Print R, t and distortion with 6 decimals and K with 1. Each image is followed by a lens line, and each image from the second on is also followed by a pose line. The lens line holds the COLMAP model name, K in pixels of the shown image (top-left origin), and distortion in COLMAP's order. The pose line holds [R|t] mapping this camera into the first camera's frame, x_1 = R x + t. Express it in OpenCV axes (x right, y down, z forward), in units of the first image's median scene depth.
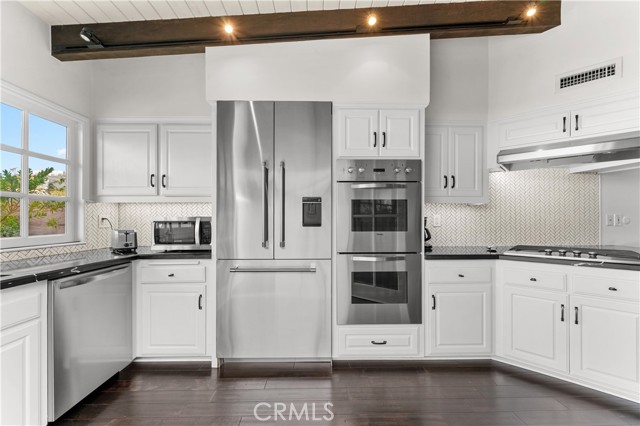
lens RADIAL K [[250.7, 0, 318.6], [0, 250.7, 219.3], [0, 0, 1]] dist [0.000173, 0.000075]
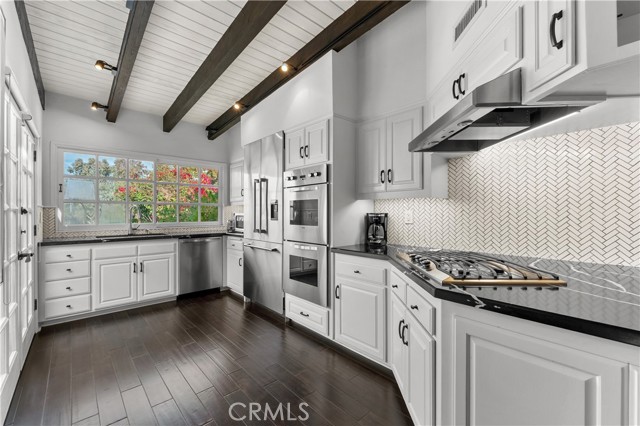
lens RADIAL K [[269.0, 0, 319.6], [0, 269.0, 210.9], [0, 0, 1]] dist [0.001798, -0.000210]
pose [[0.662847, -0.004788, -0.748740, 1.281658], [0.002711, 0.999988, -0.003994, -0.017991], [0.748750, 0.000617, 0.662852, 0.163766]]
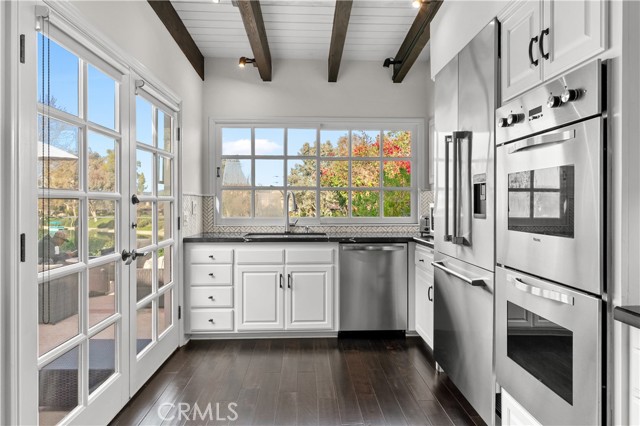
lens RADIAL K [[398.8, 0, 319.5], [0, 398.8, 202.0], [0, 0, 1]] dist [0.003987, 0.001353]
pose [[0.018857, -0.001962, -0.999820, 1.010653], [0.002539, 0.999995, -0.001915, -0.014269], [0.999819, -0.002503, 0.018862, 0.539545]]
